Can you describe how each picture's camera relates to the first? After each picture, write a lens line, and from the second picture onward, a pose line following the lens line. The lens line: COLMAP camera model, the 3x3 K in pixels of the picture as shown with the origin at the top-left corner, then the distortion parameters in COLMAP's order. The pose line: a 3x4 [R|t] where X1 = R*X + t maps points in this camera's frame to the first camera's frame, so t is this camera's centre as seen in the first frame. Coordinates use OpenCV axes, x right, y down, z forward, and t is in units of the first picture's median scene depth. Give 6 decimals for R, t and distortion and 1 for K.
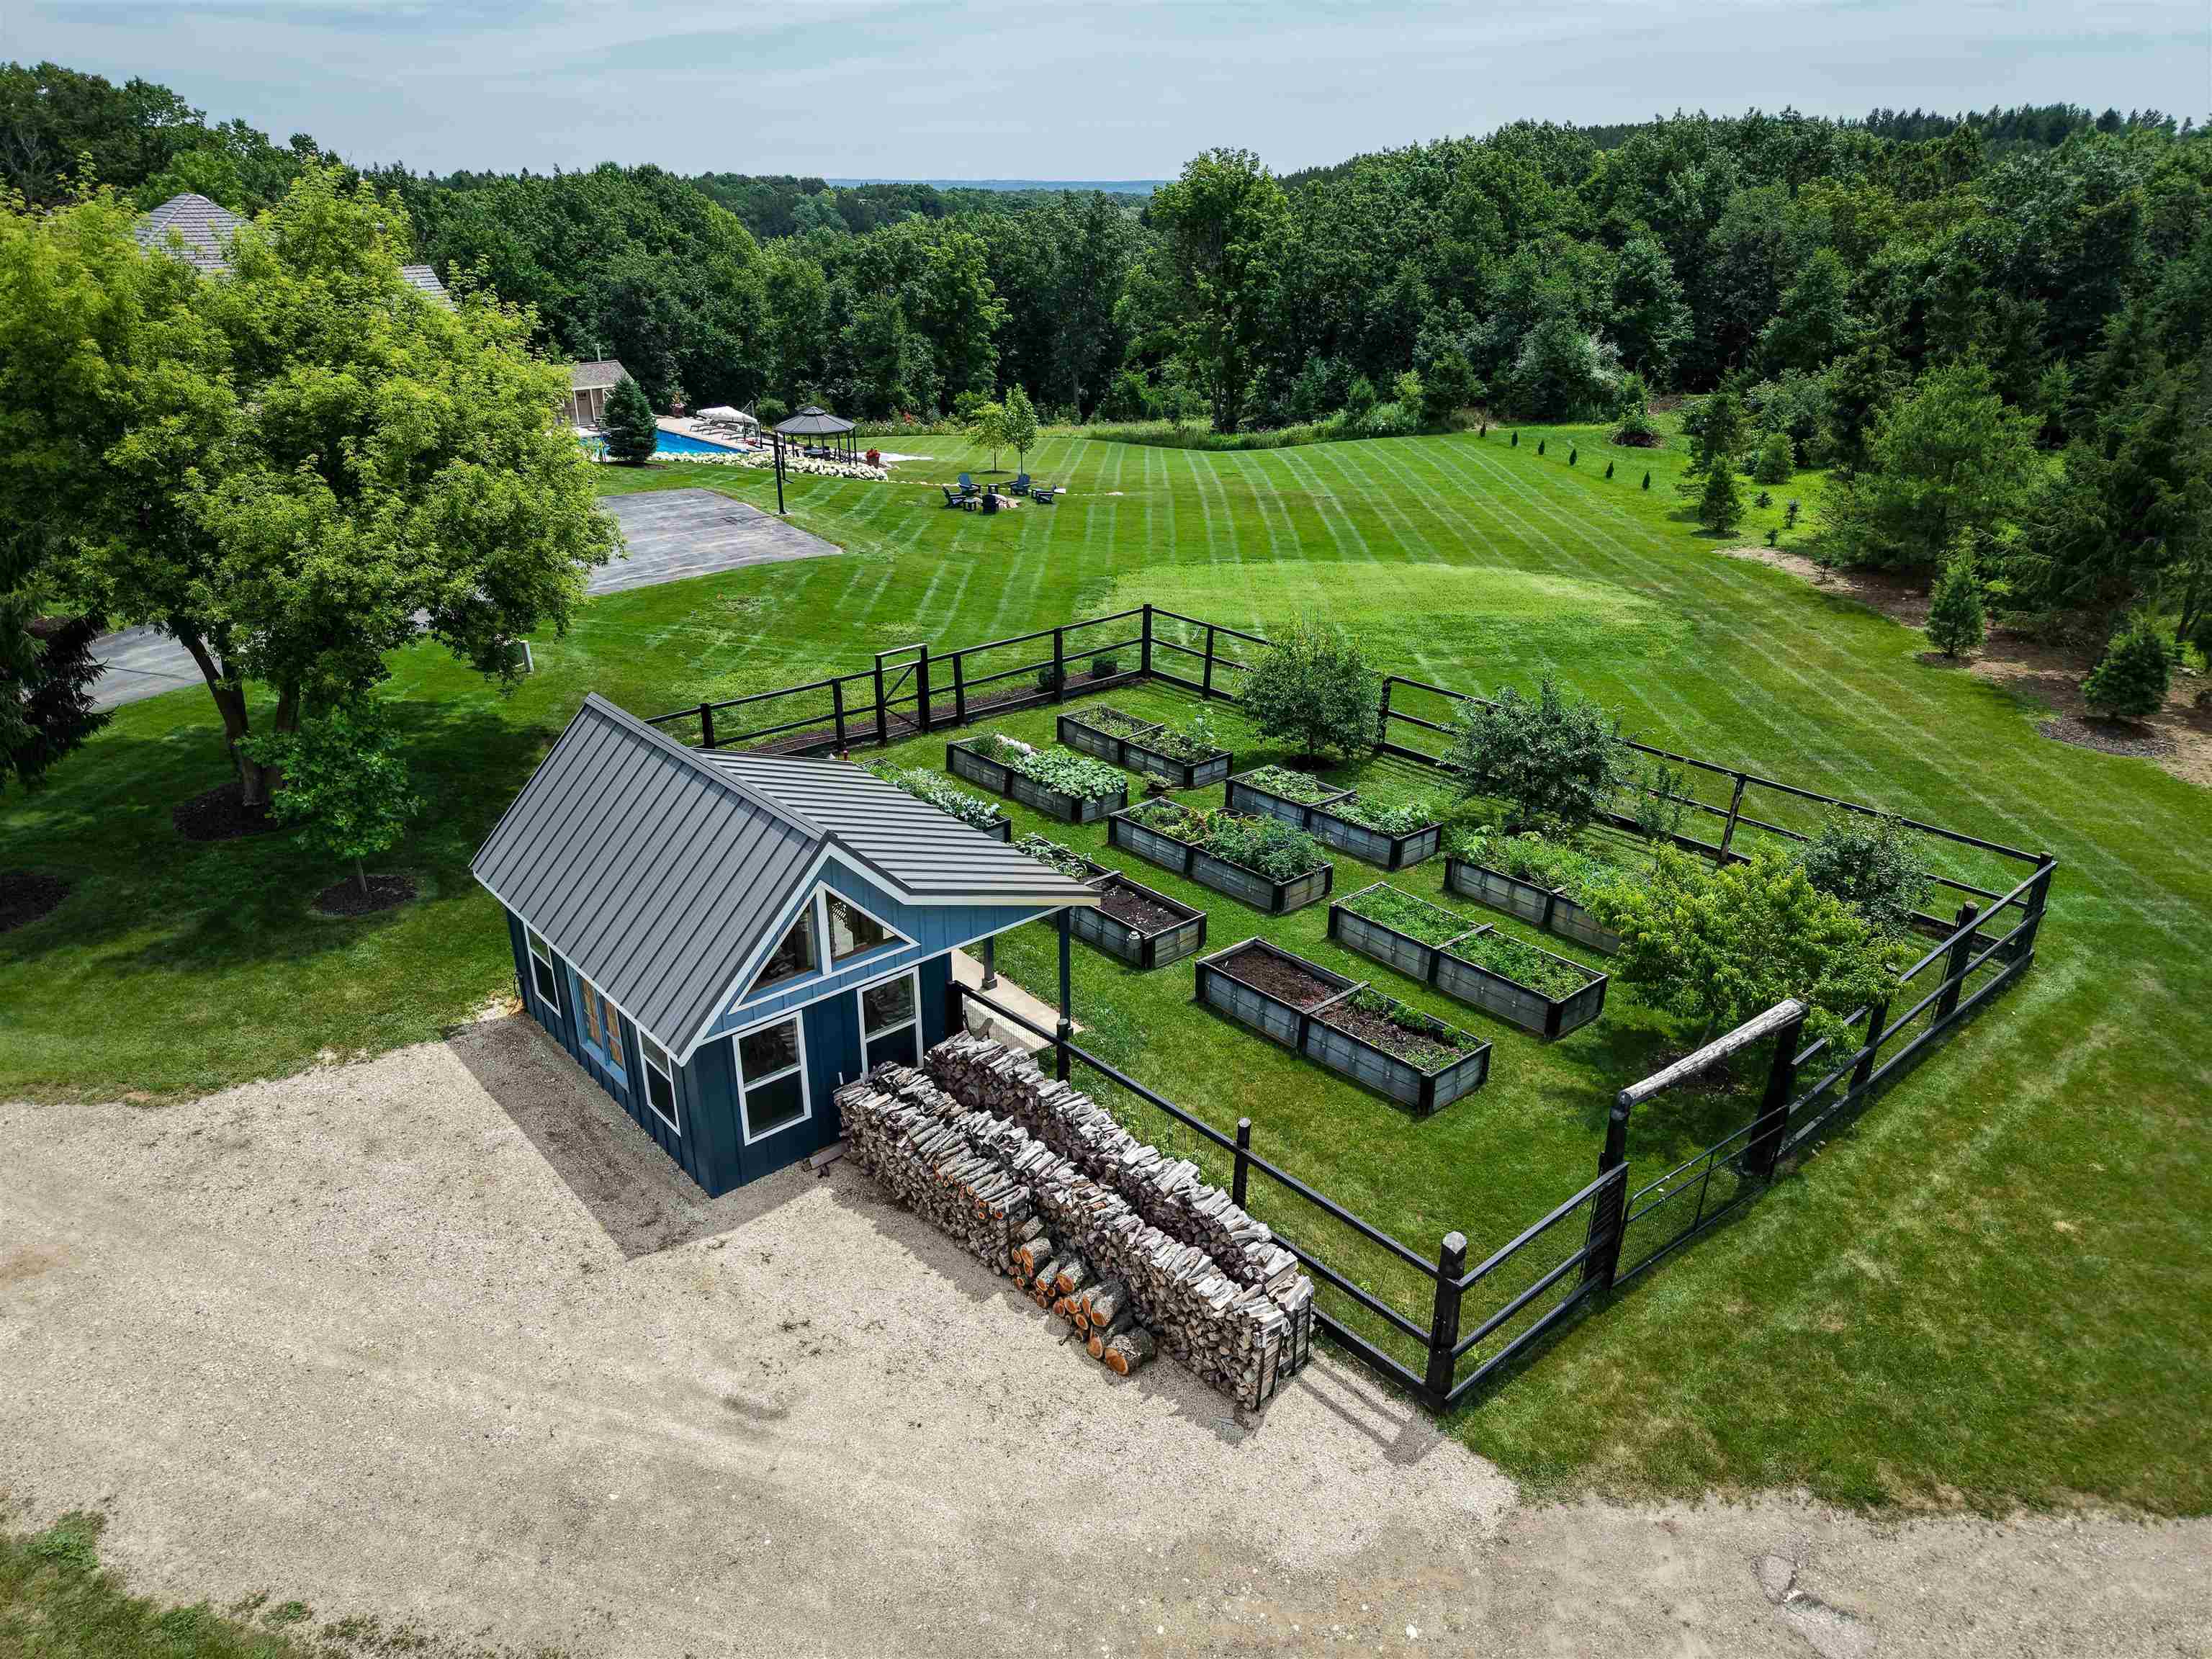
lens RADIAL K [[1496.7, 0, 1116.2], [0, 1496.7, 832.8], [0, 0, 1]] dist [0.079298, -0.111763]
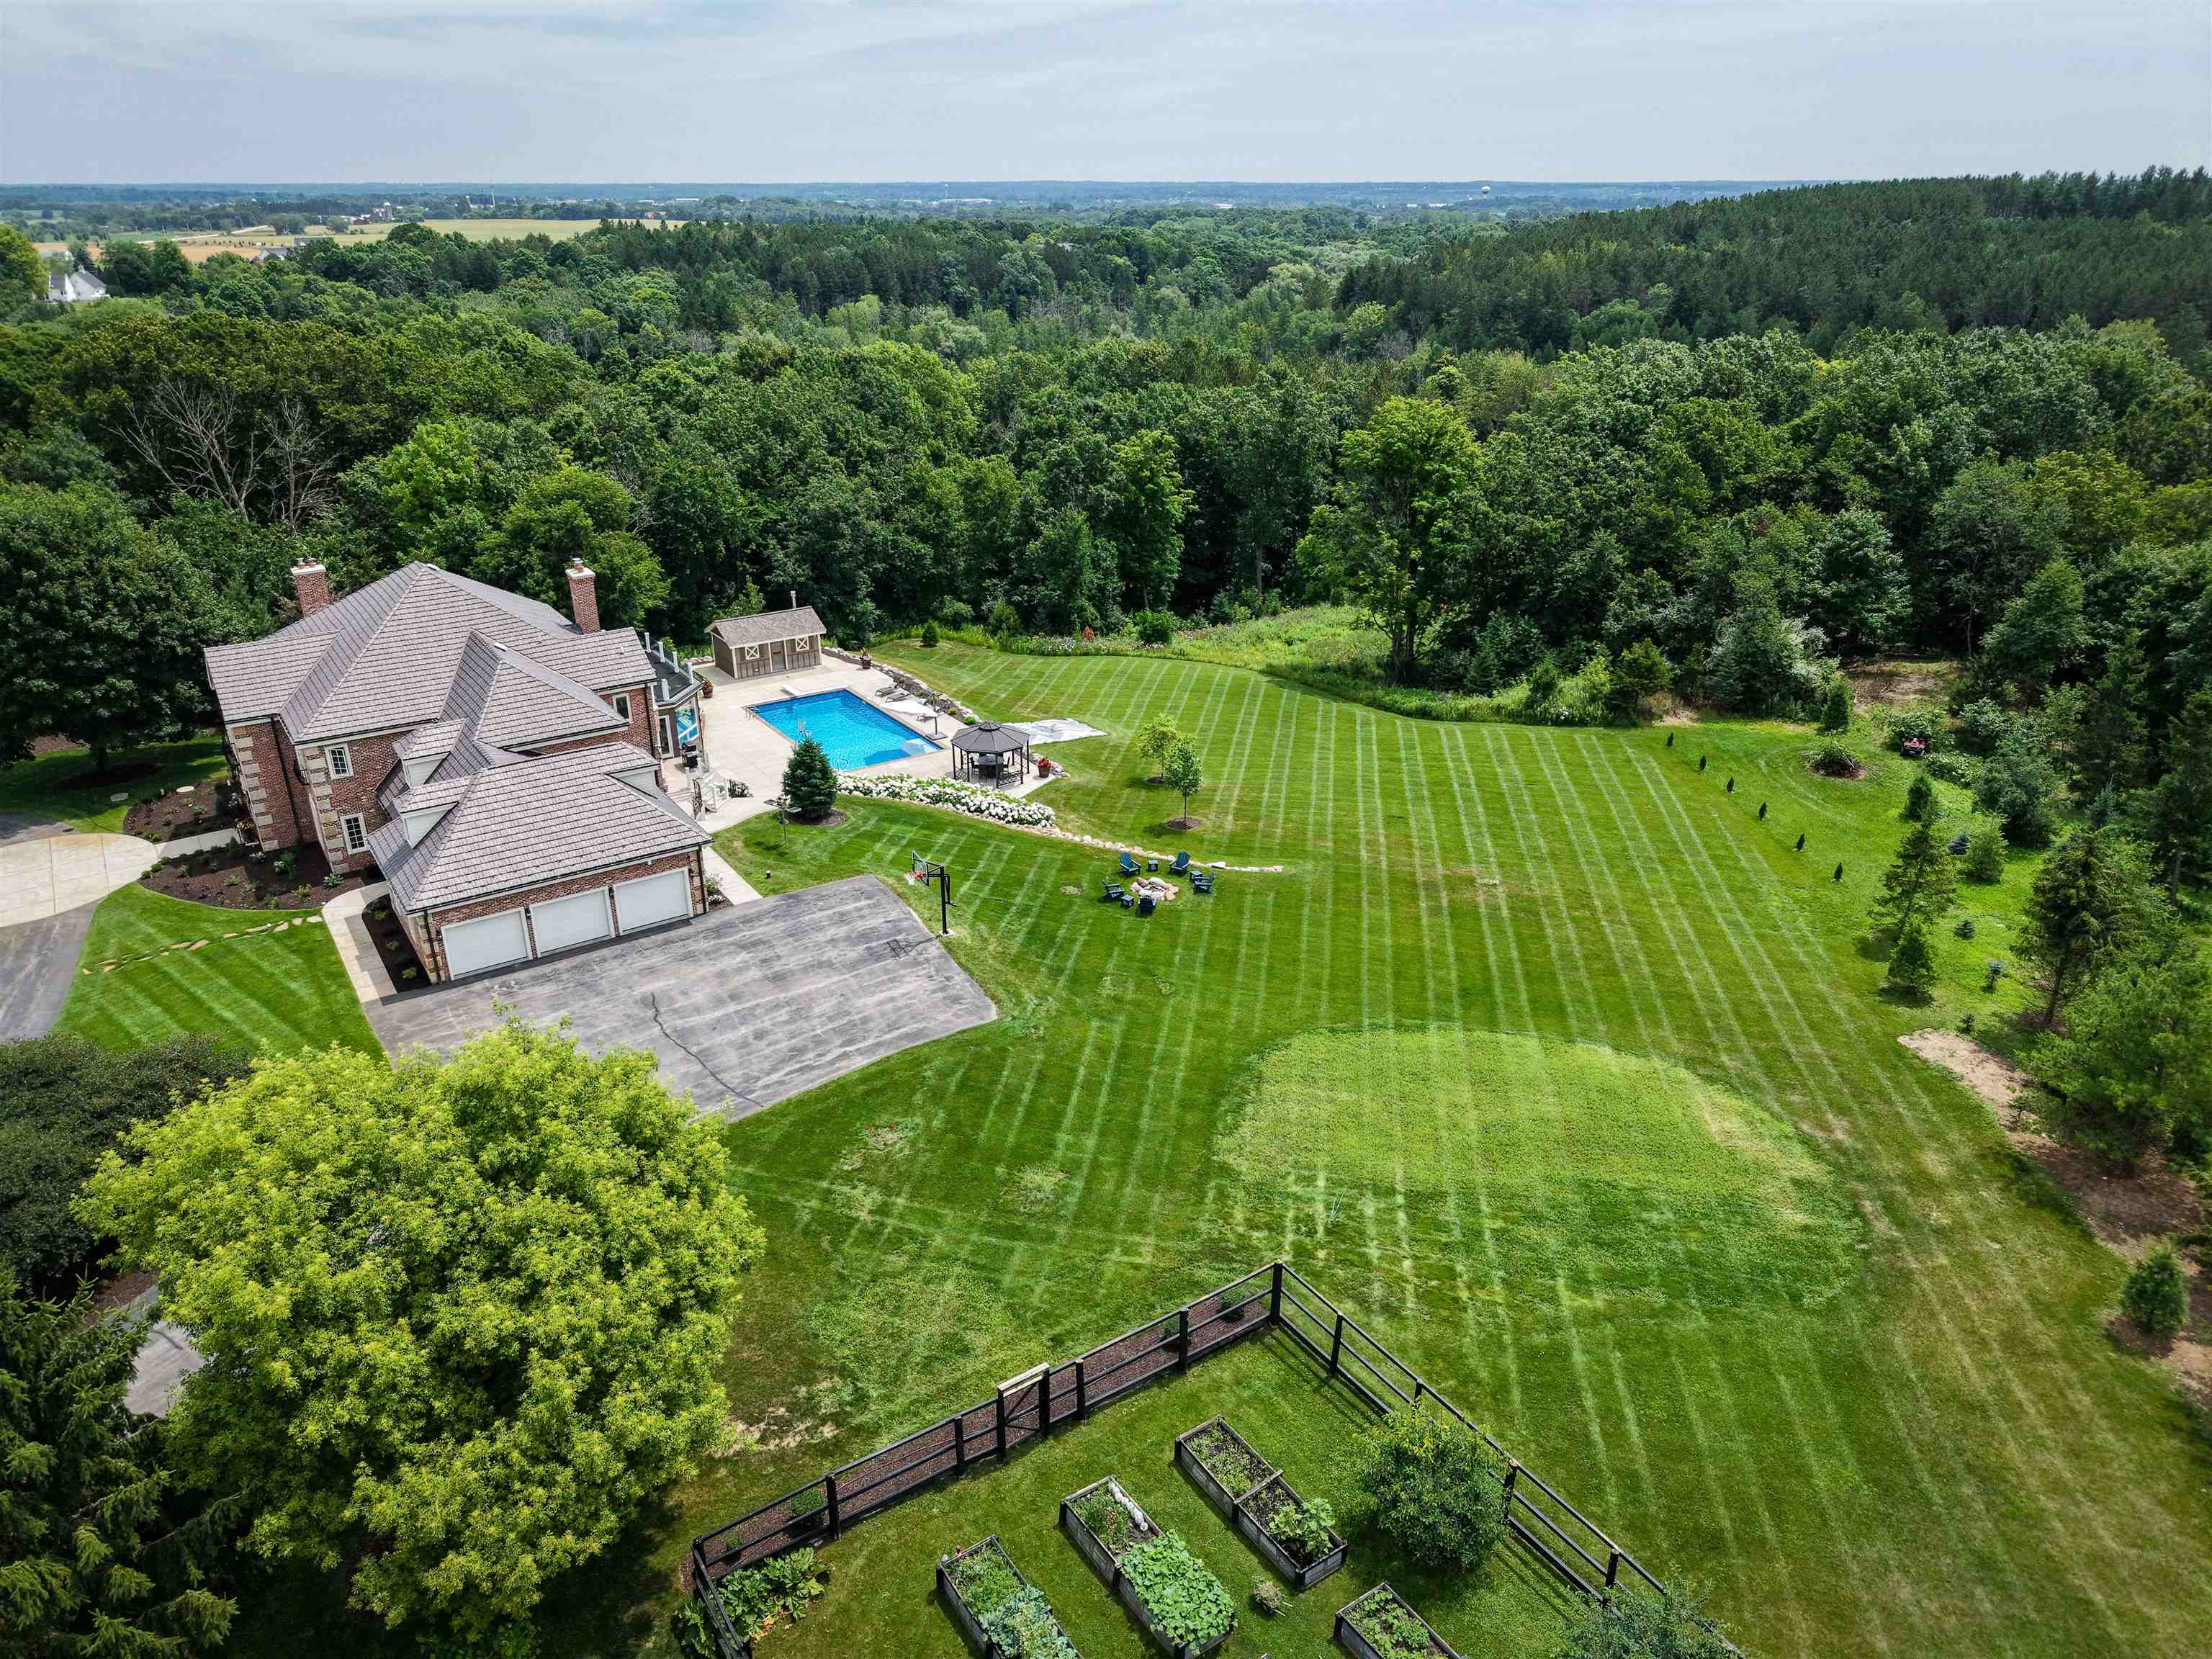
lens RADIAL K [[1503.8, 0, 1106.0], [0, 1503.8, 829.5], [0, 0, 1]] dist [0.040177, -0.041679]
pose [[0.991015, 0.051743, -0.123335, 0.013056], [-0.051483, 0.998660, 0.005297, -0.344920], [0.123443, 0.001100, 0.992351, -0.006382]]
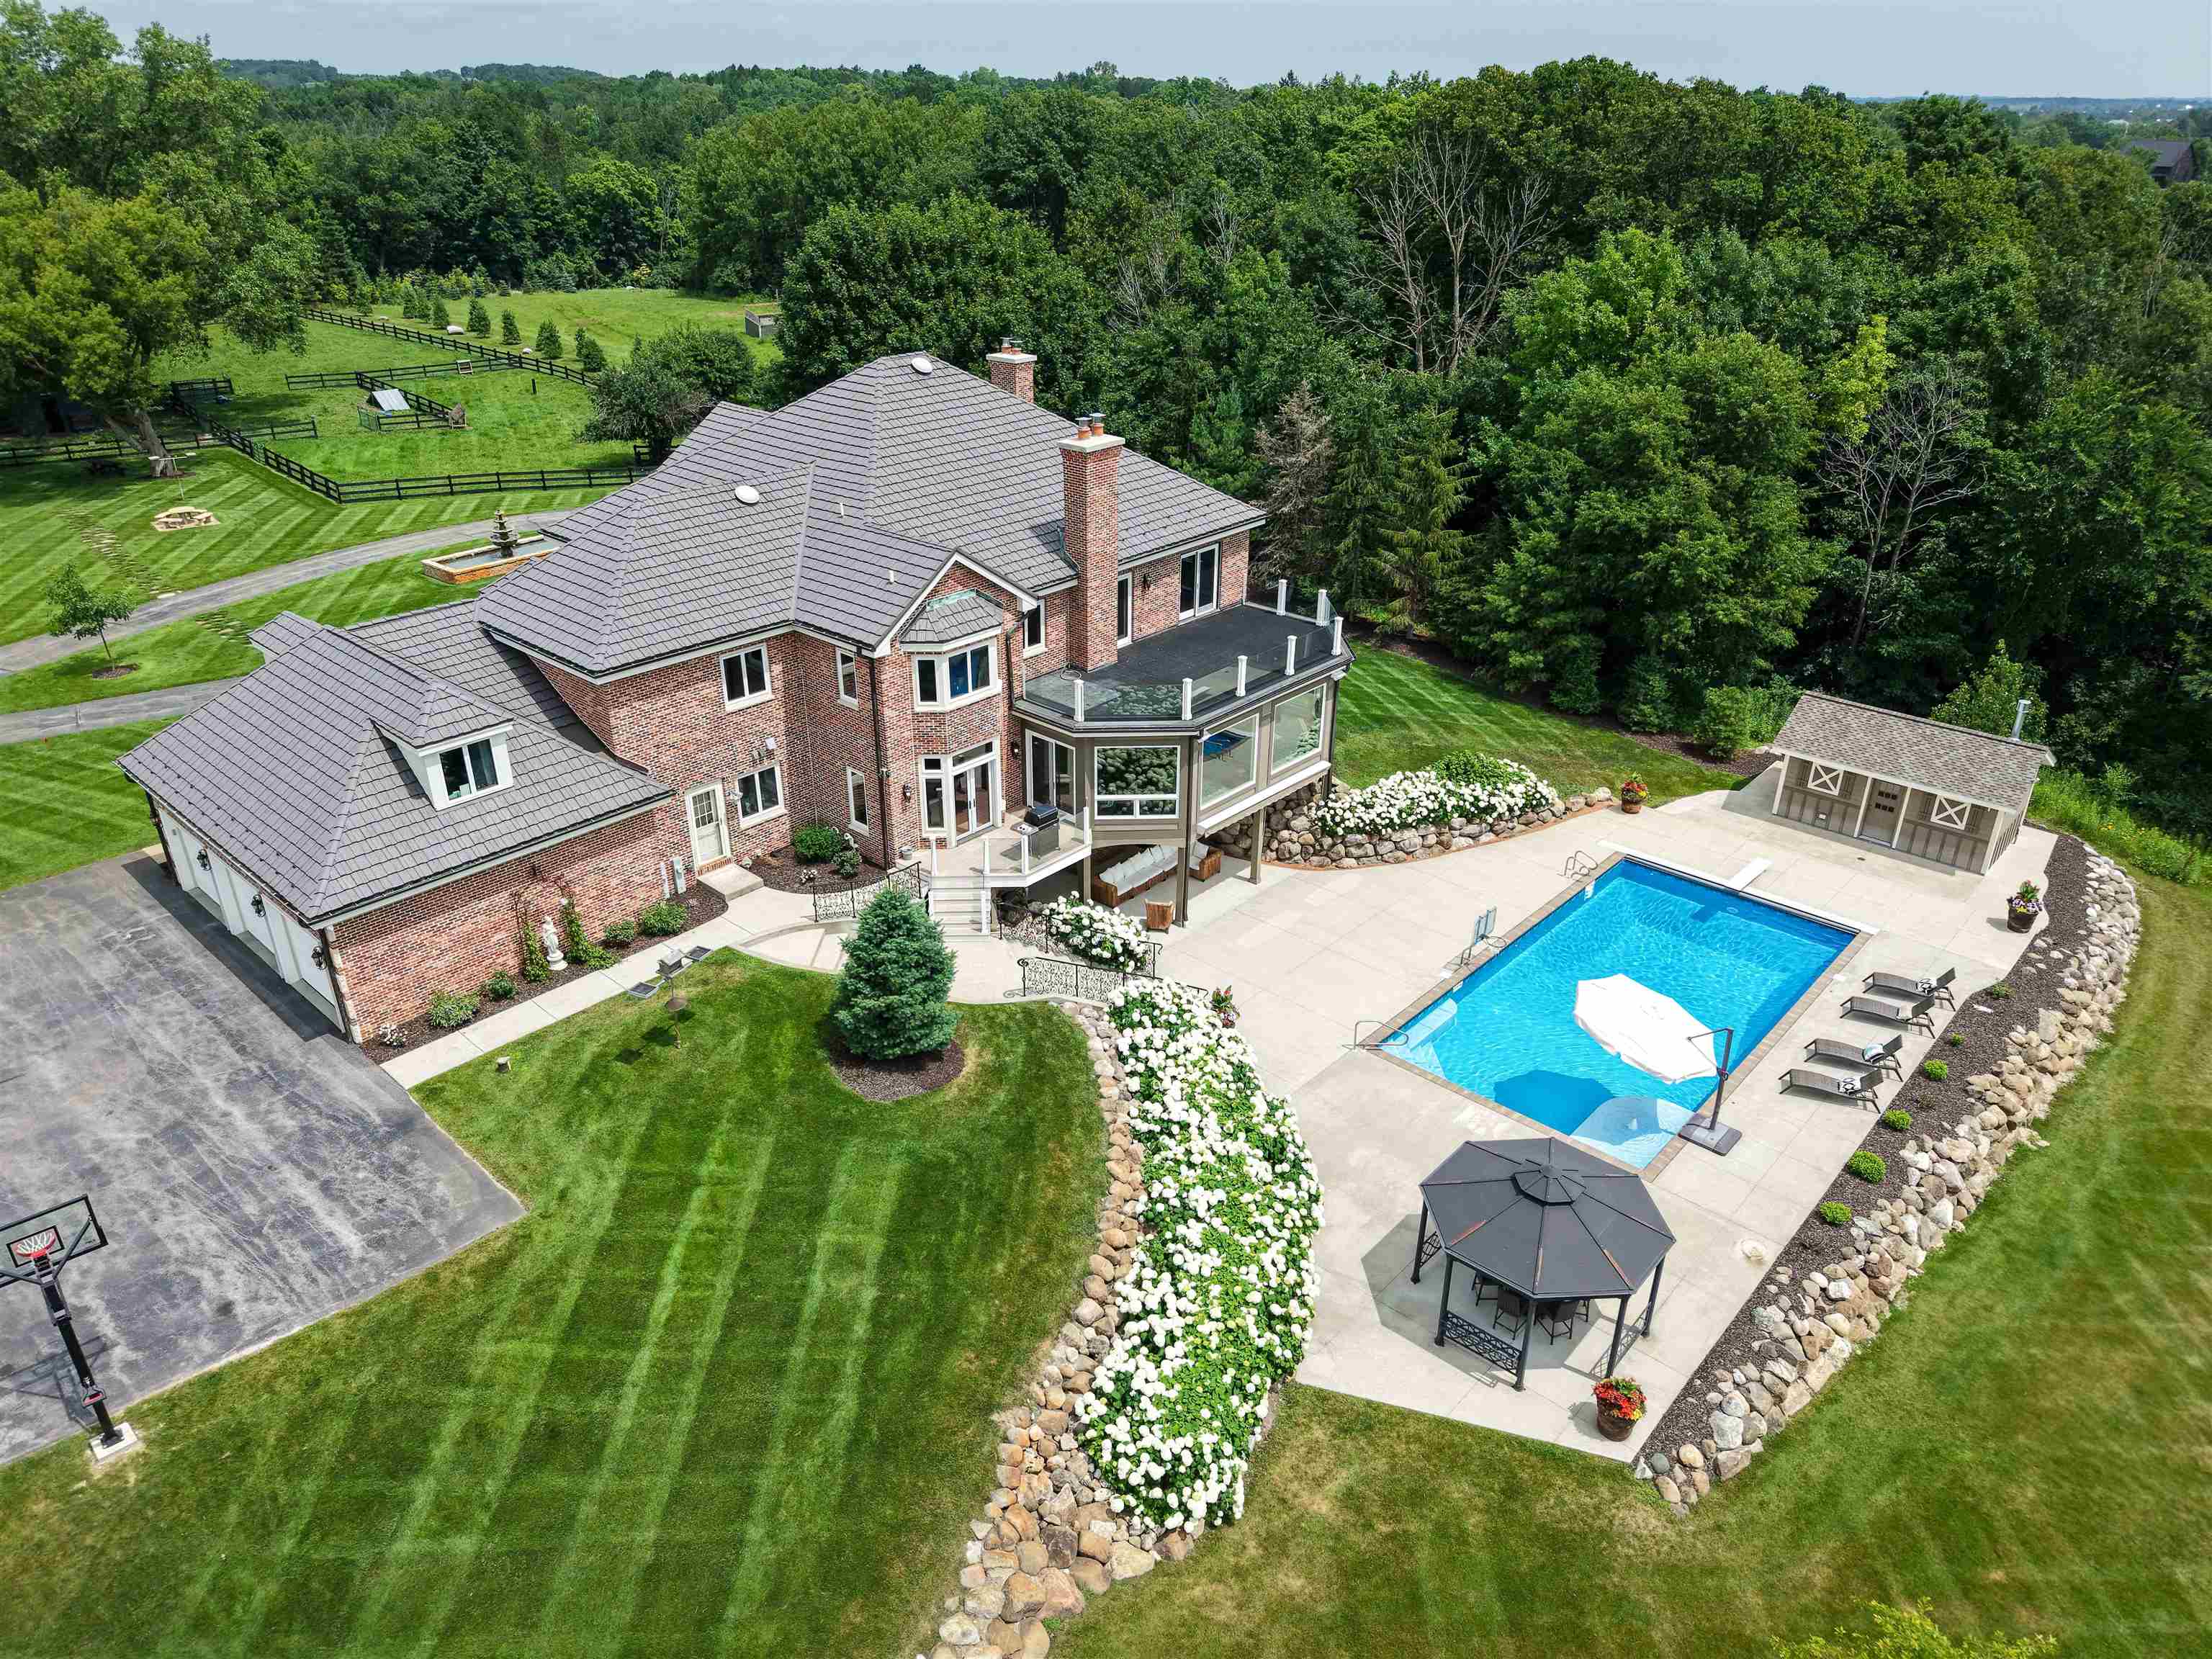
lens RADIAL K [[1478.6, 0, 1105.6], [0, 1478.6, 838.9], [0, 0, 1]] dist [0.048786, -0.063524]
pose [[0.101325, 0.449886, -0.887319, 0.086614], [-0.397917, 0.835785, 0.378318, -0.682437], [0.911809, 0.314746, 0.263703, 1.262517]]
